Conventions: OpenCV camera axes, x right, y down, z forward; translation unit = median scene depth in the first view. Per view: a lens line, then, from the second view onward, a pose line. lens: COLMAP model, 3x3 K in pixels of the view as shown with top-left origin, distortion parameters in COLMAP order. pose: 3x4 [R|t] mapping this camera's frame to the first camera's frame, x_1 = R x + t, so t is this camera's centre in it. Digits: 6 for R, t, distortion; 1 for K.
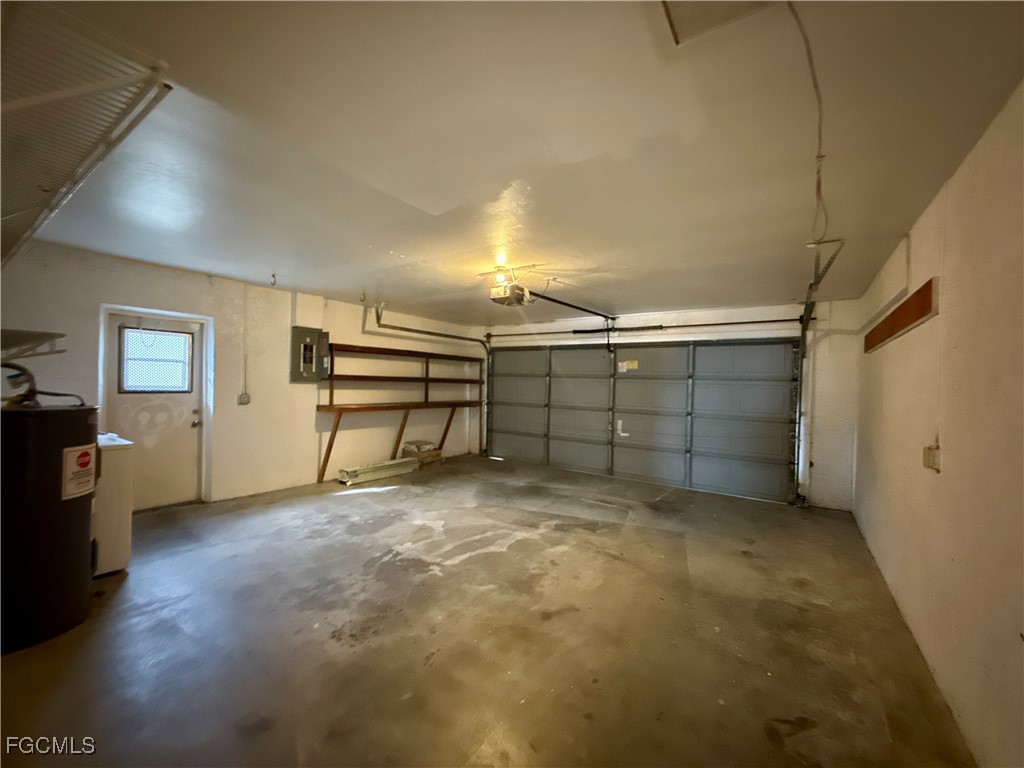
lens RADIAL K [[408.4, 0, 513.4], [0, 408.4, 384.8], [0, 0, 1]] dist [-0.002055, 0.001164]
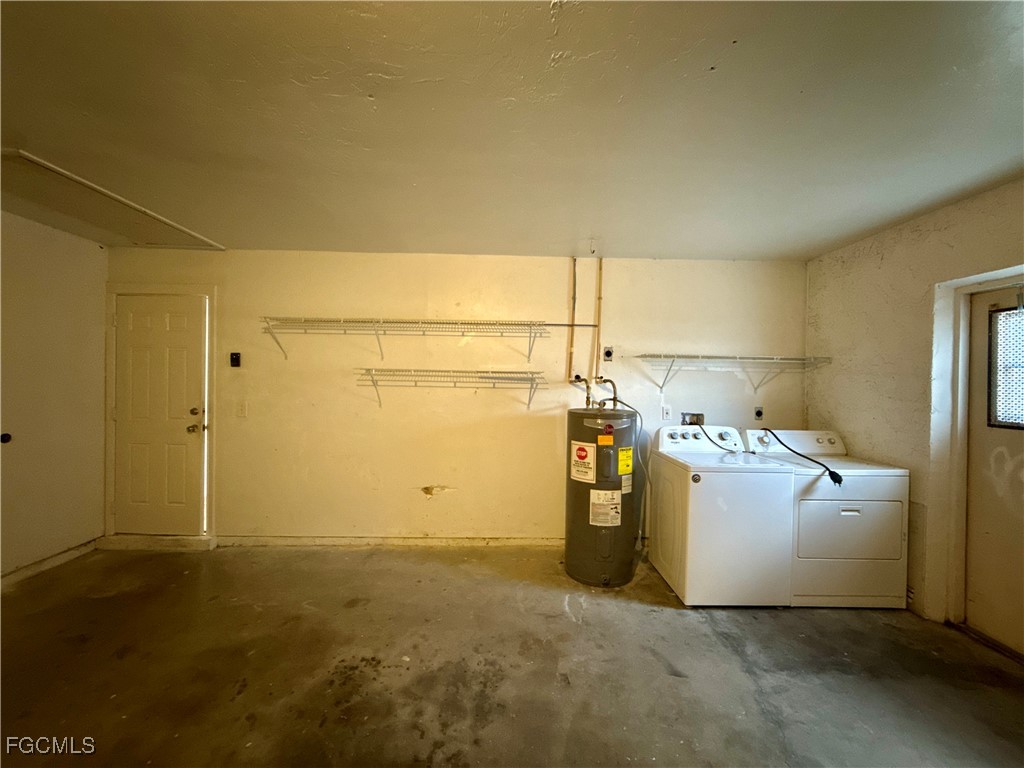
lens RADIAL K [[408.4, 0, 512.1], [0, 408.4, 387.1], [0, 0, 1]] dist [-0.002055, 0.001164]
pose [[-0.814007, -0.027537, -0.580201, -0.118584], [-0.039196, 0.999203, 0.007568, -0.018711], [0.579530, 0.028902, -0.814438, 1.620136]]
